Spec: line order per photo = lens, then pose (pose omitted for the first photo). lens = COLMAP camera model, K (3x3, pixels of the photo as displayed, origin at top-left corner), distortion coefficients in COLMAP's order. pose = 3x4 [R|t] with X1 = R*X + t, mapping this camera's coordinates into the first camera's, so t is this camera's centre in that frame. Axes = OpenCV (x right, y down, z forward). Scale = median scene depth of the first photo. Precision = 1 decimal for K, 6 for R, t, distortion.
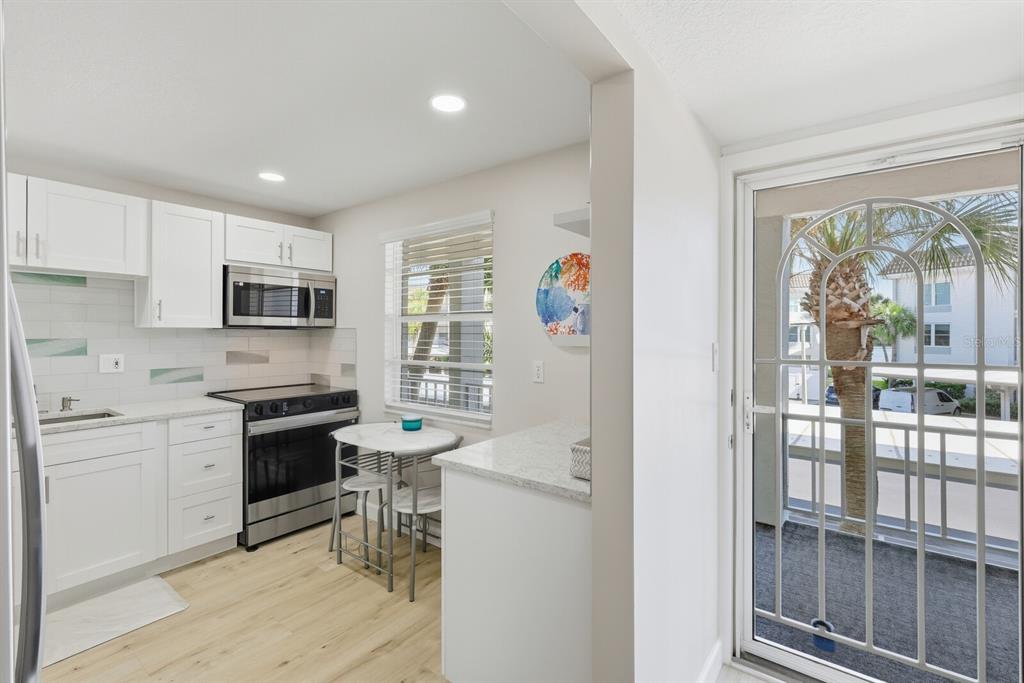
lens RADIAL K [[458.6, 0, 512.7], [0, 458.6, 332.0], [0, 0, 1]] dist [0.000588, -0.000159]
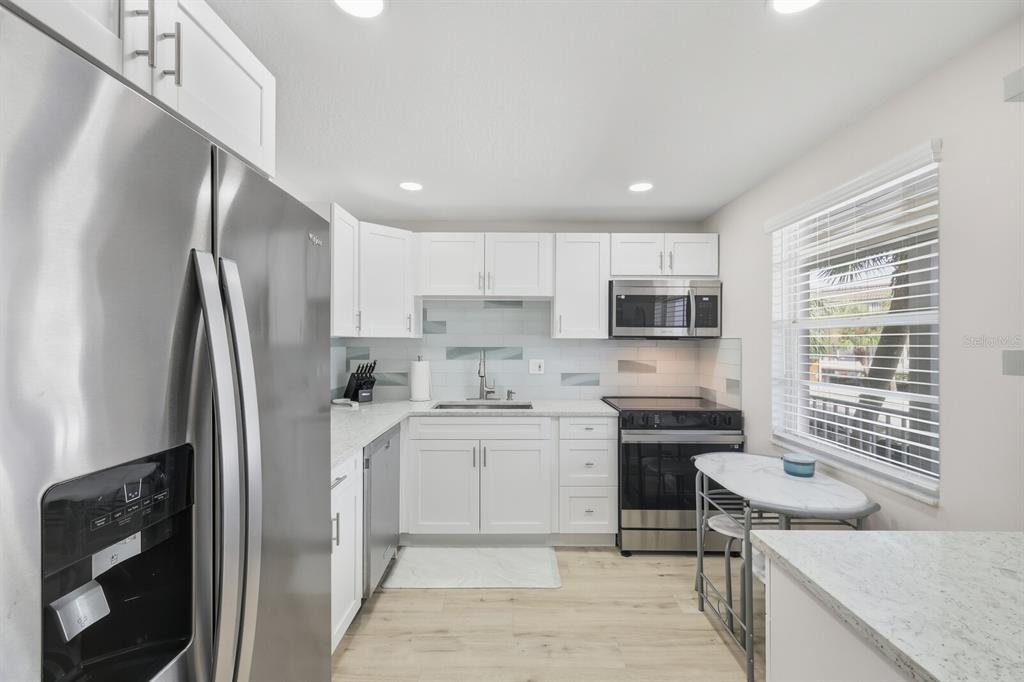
lens RADIAL K [[444.7, 0, 513.8], [0, 444.7, 337.2], [0, 0, 1]] dist [0.001370, 0.000082]
pose [[0.603615, -0.006973, -0.797245, 0.077102], [-0.002029, 0.999945, -0.010282, -0.000923], [0.797273, 0.007824, 0.603568, 0.195638]]
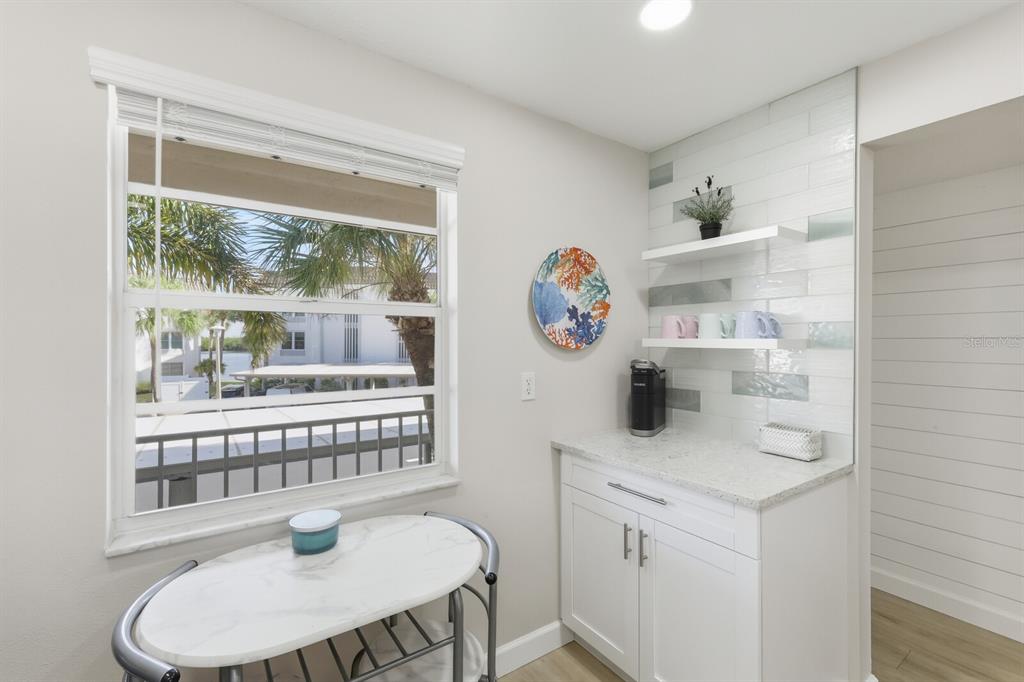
lens RADIAL K [[444.7, 0, 513.8], [0, 444.7, 337.2], [0, 0, 1]] dist [0.001370, 0.000082]
pose [[0.309713, 0.005453, 0.950815, -0.576639], [-0.003335, 0.999984, -0.004649, 0.005425], [-0.950824, -0.001731, 0.309726, 0.673346]]
